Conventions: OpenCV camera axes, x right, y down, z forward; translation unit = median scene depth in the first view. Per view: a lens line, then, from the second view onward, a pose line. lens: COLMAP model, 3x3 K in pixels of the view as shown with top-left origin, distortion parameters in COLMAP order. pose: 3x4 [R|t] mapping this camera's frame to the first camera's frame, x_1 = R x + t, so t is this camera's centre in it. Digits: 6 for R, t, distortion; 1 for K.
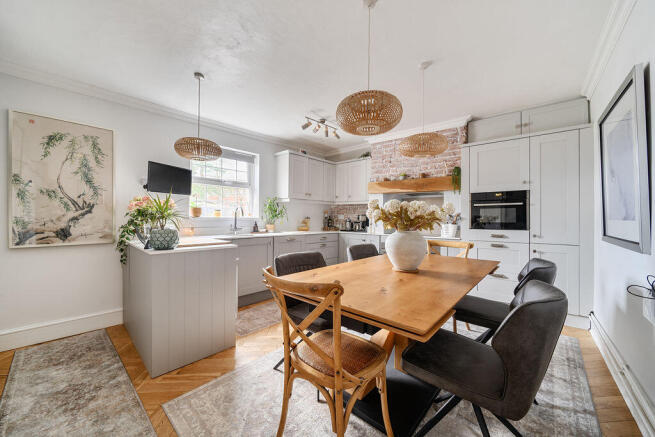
lens RADIAL K [[245.8, 0, 326.9], [0, 245.8, 217.0], [0, 0, 1]] dist [-0.001058, -0.000126]
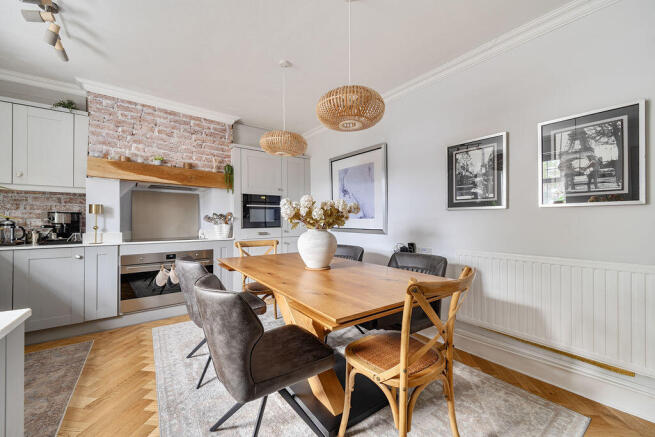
lens RADIAL K [[261.2, 0, 327.7], [0, 261.2, 218.2], [0, 0, 1]] dist [0.002988, 0.000150]
pose [[0.227377, -0.001144, 0.973806, -0.386532], [-0.000554, 0.999999, 0.001304, 0.004373], [-0.973807, -0.000836, 0.227376, 0.387116]]
